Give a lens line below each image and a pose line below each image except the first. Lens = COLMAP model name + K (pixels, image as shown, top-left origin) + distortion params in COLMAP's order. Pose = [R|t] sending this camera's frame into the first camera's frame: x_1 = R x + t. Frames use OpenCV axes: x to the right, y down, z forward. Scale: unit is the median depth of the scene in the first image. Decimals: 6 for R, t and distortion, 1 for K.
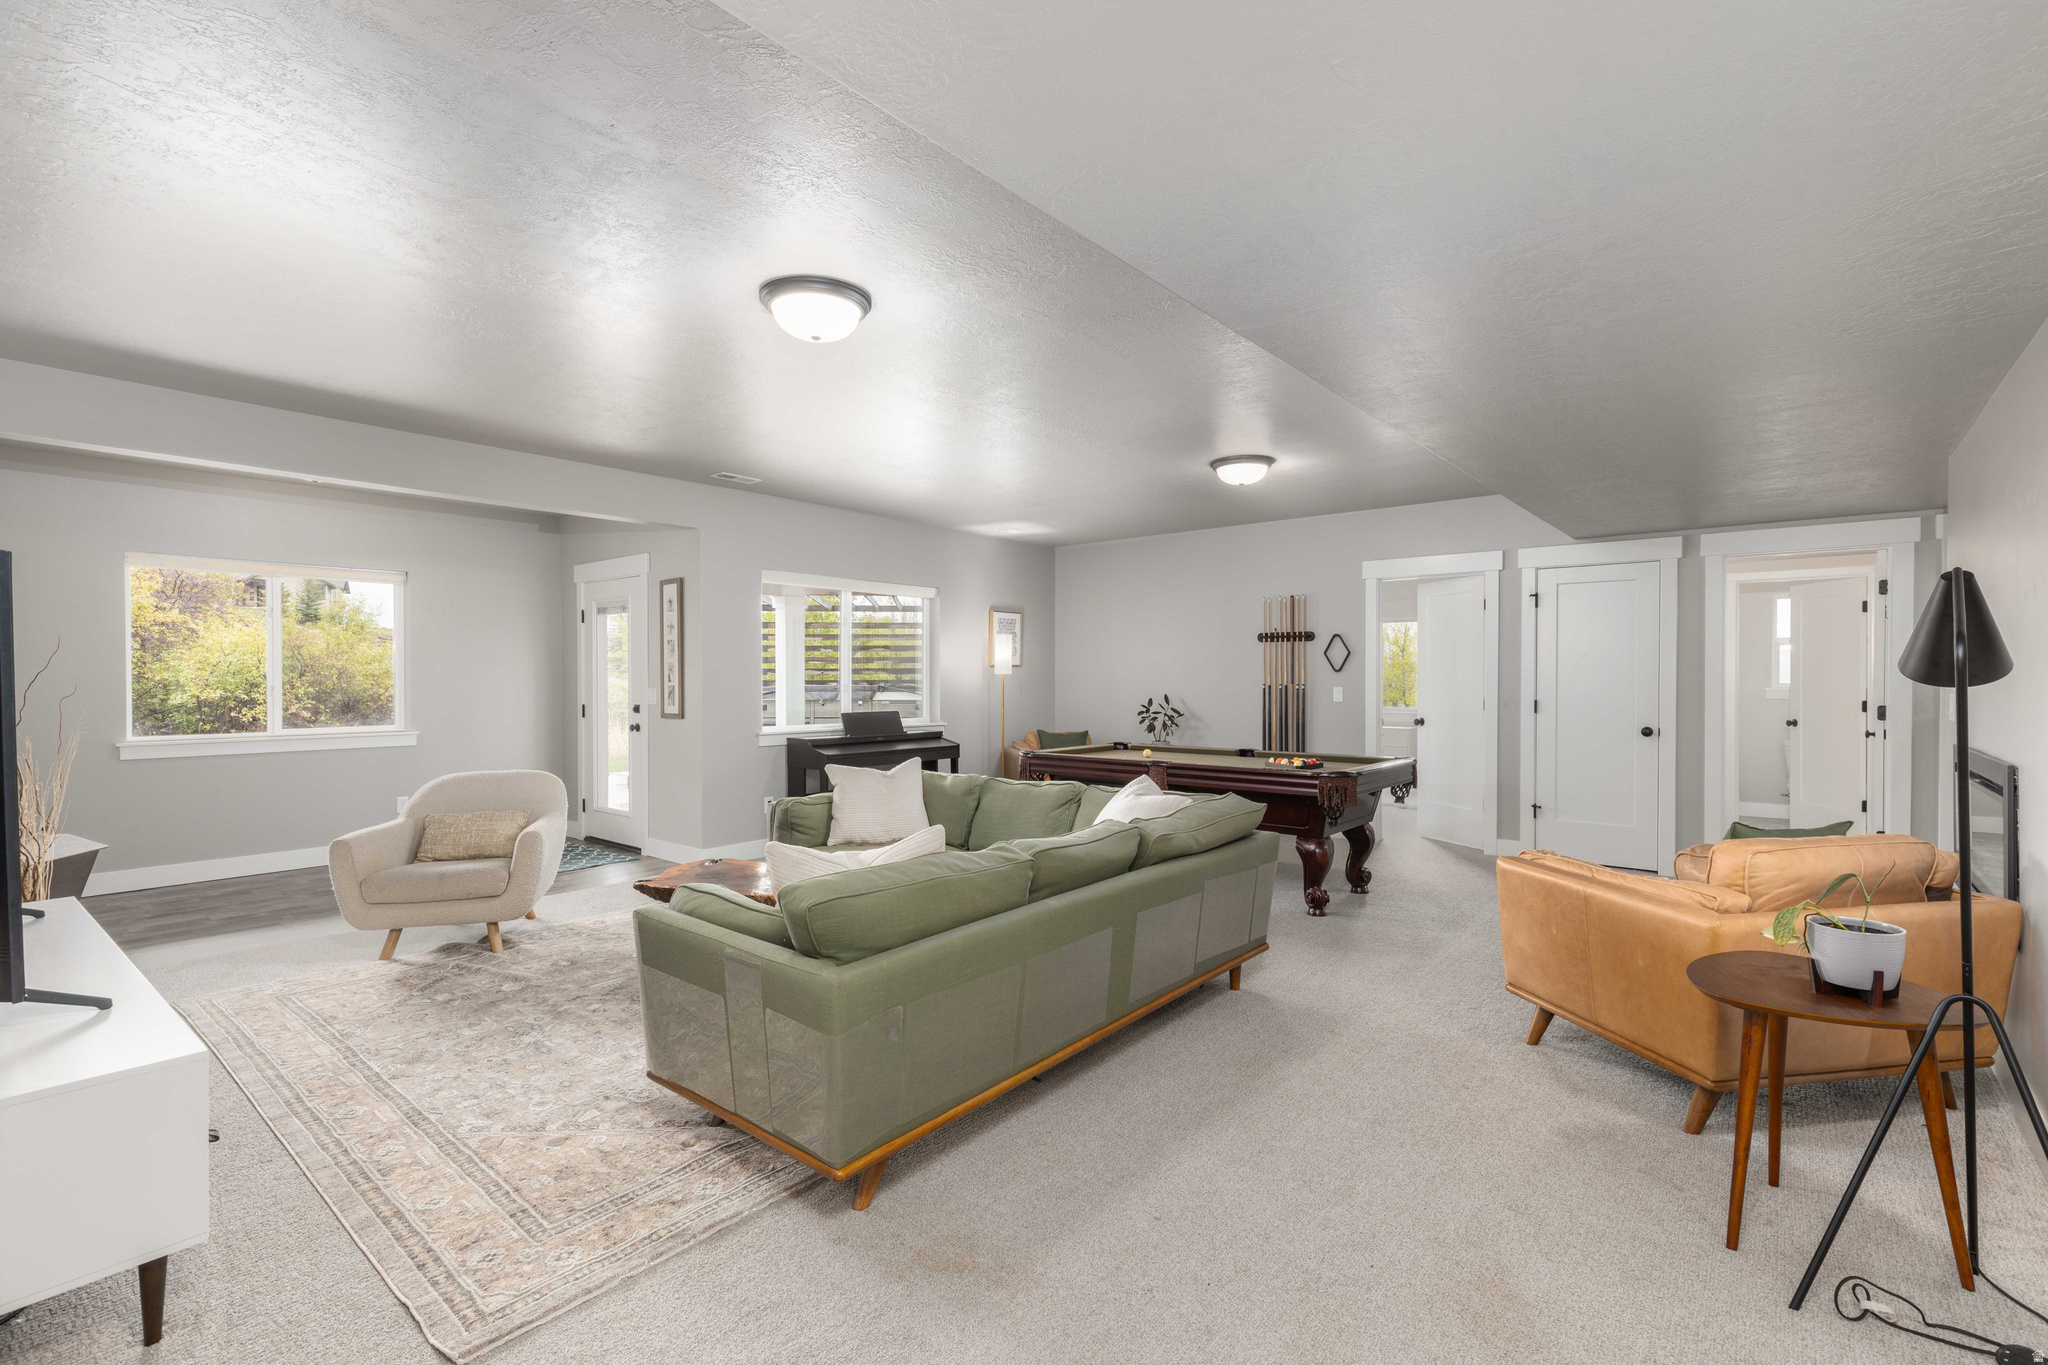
lens RADIAL K [[923.4, 0, 1016.5], [0, 923.4, 688.3], [0, 0, 1]] dist [0.007364, -0.000708]
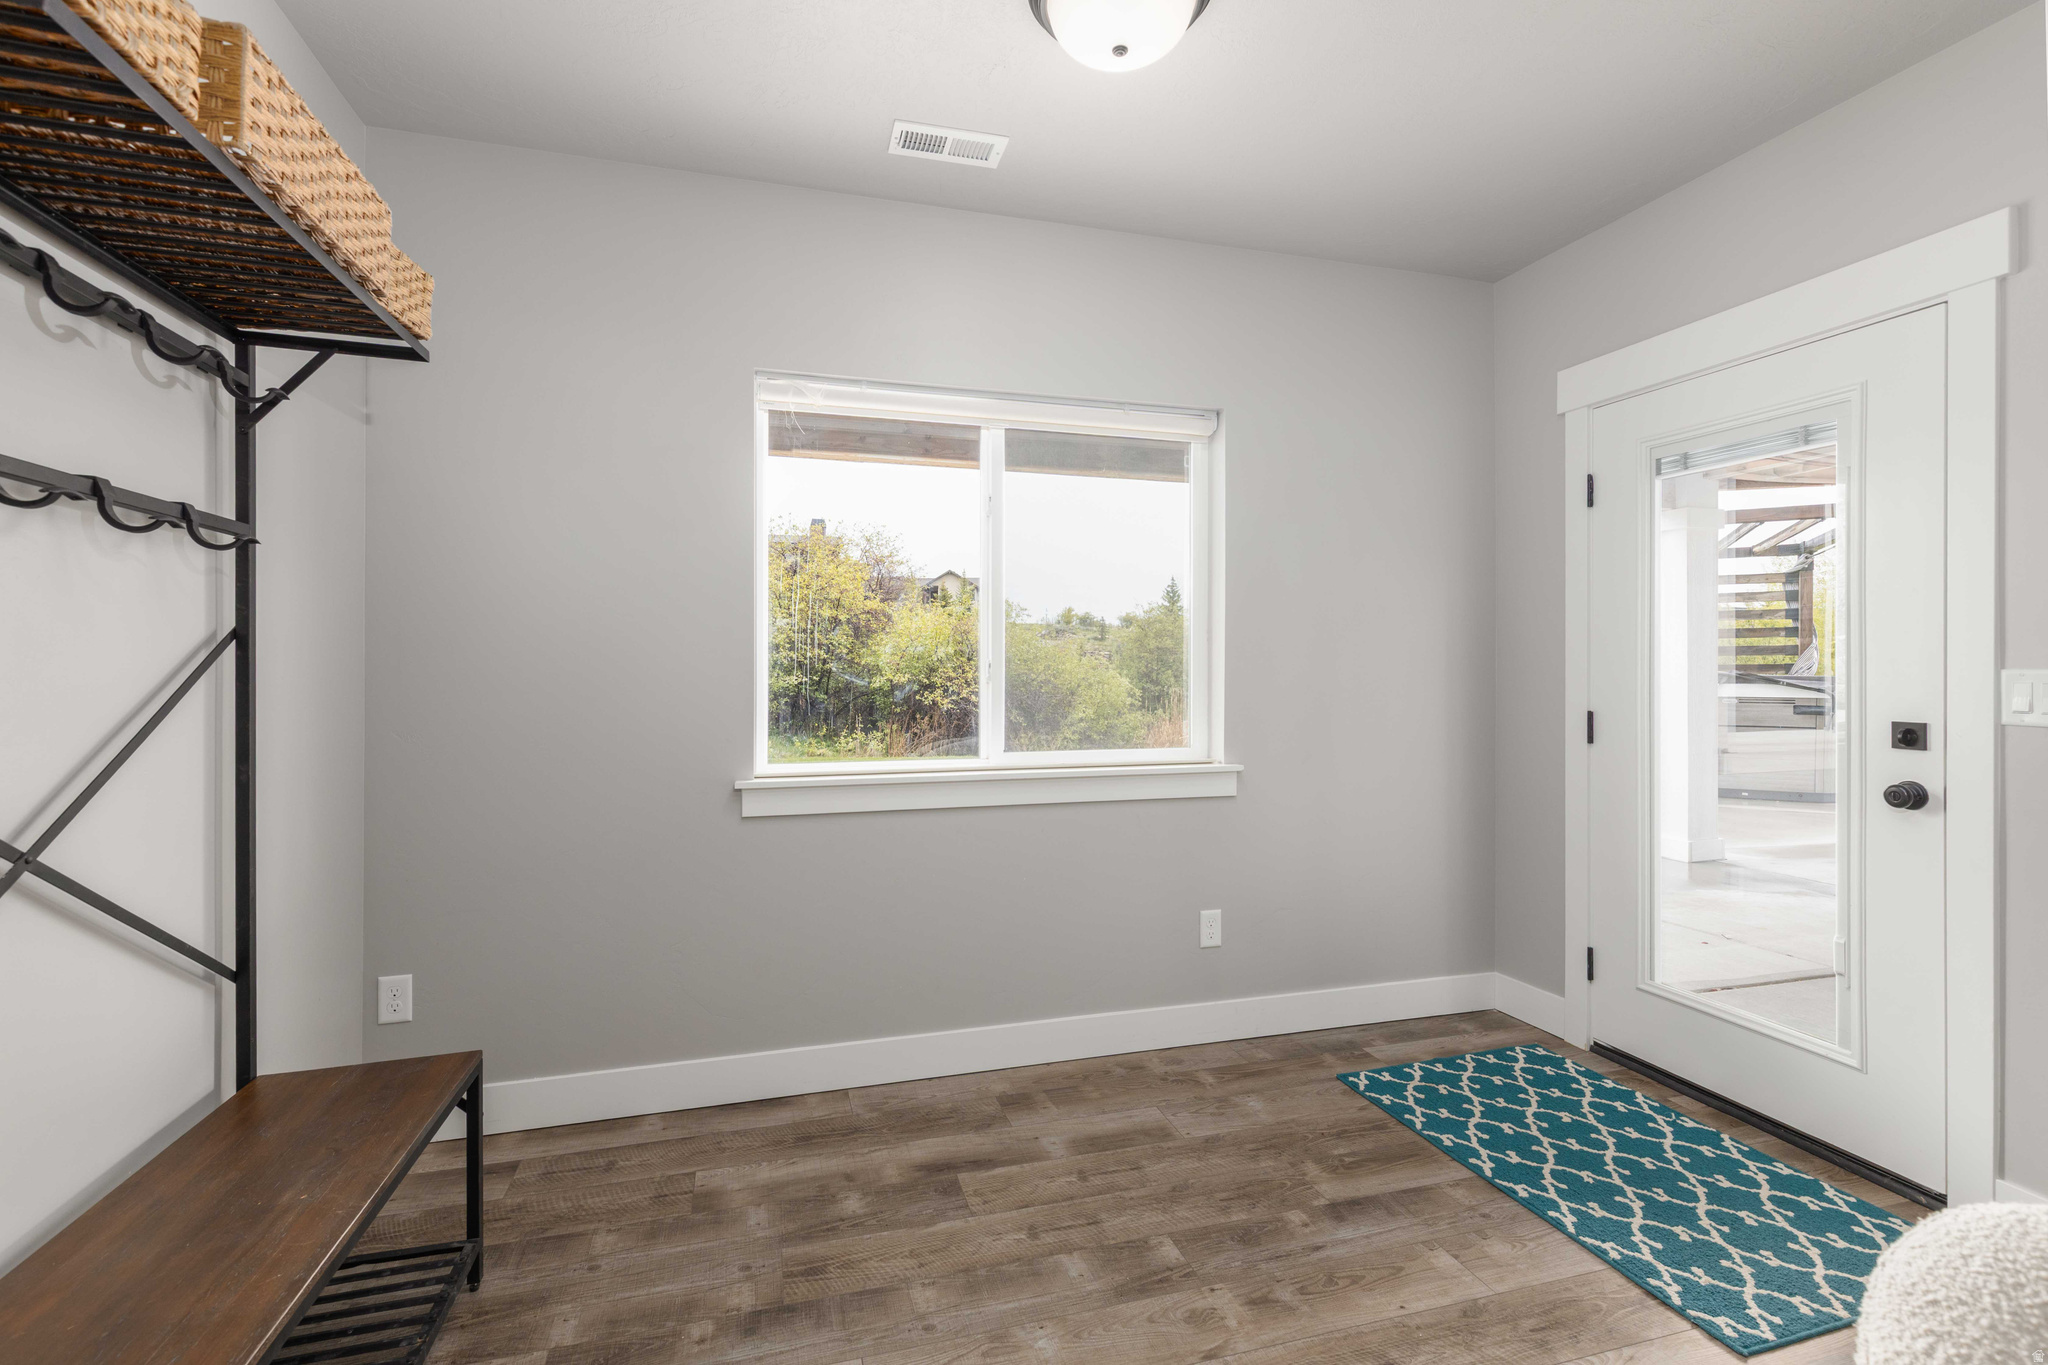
lens RADIAL K [[929.9, 0, 1033.2], [0, 929.9, 679.0], [0, 0, 1]] dist [0.003440, -0.000621]
pose [[0.838378, 0.011550, -0.544967, -0.659296], [-0.010610, 0.999932, 0.004870, 0.002800], [0.544986, 0.001699, 0.838444, 0.773967]]
